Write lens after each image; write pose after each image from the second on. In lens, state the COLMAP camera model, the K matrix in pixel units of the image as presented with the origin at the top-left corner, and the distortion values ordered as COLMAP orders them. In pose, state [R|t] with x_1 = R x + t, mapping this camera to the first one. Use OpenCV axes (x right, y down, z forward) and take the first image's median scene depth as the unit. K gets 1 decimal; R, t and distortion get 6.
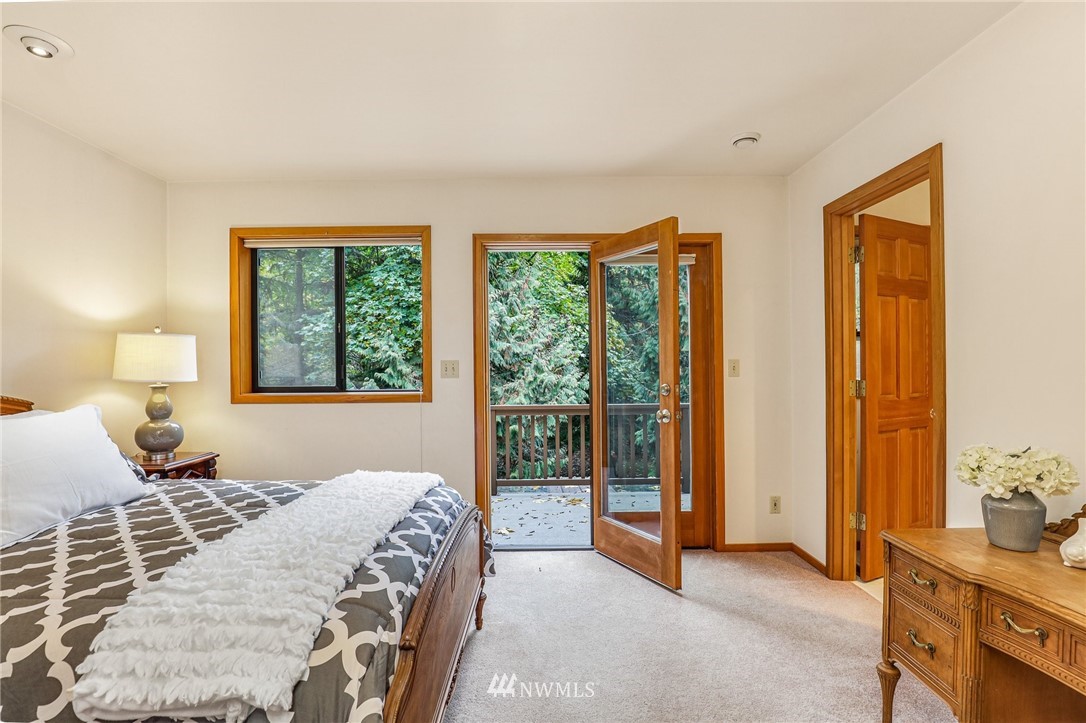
lens RADIAL K [[509.9, 0, 543.2], [0, 509.9, 368.1], [0, 0, 1]] dist [-0.019195, -0.000587]
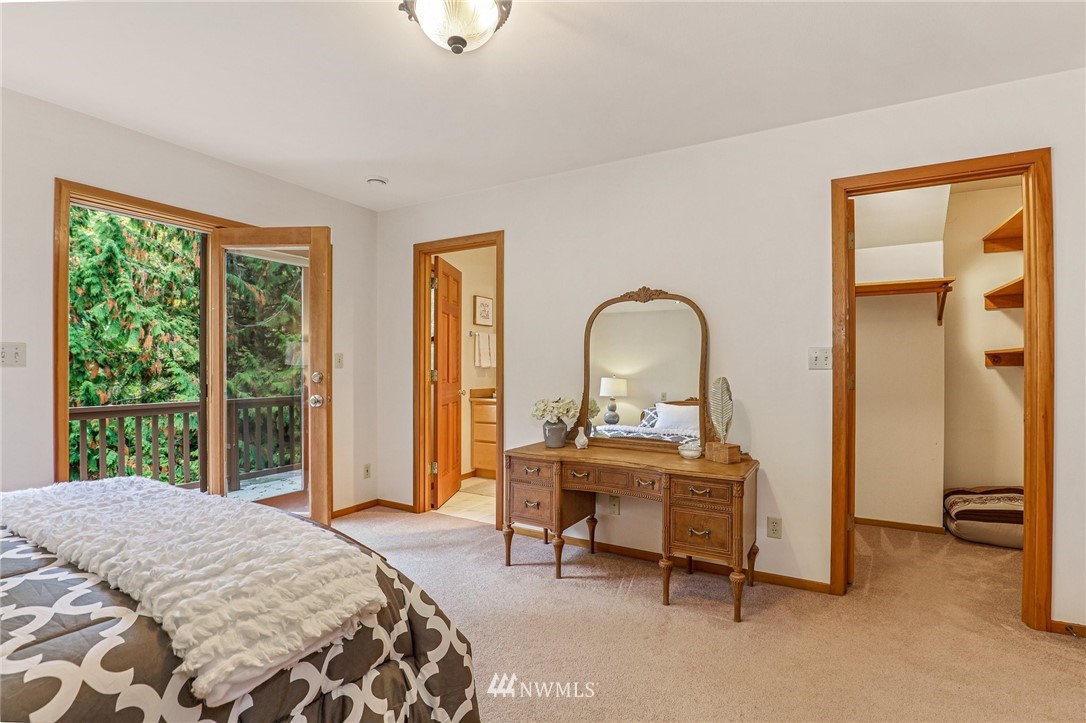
lens RADIAL K [[509.9, 0, 540.3], [0, 509.9, 364.9], [0, 0, 1]] dist [-0.019195, -0.000587]
pose [[0.504145, 0.012265, 0.863532, -0.481387], [-0.002792, 0.999917, -0.012572, 0.026653], [-0.863615, 0.003927, 0.504137, 0.001488]]
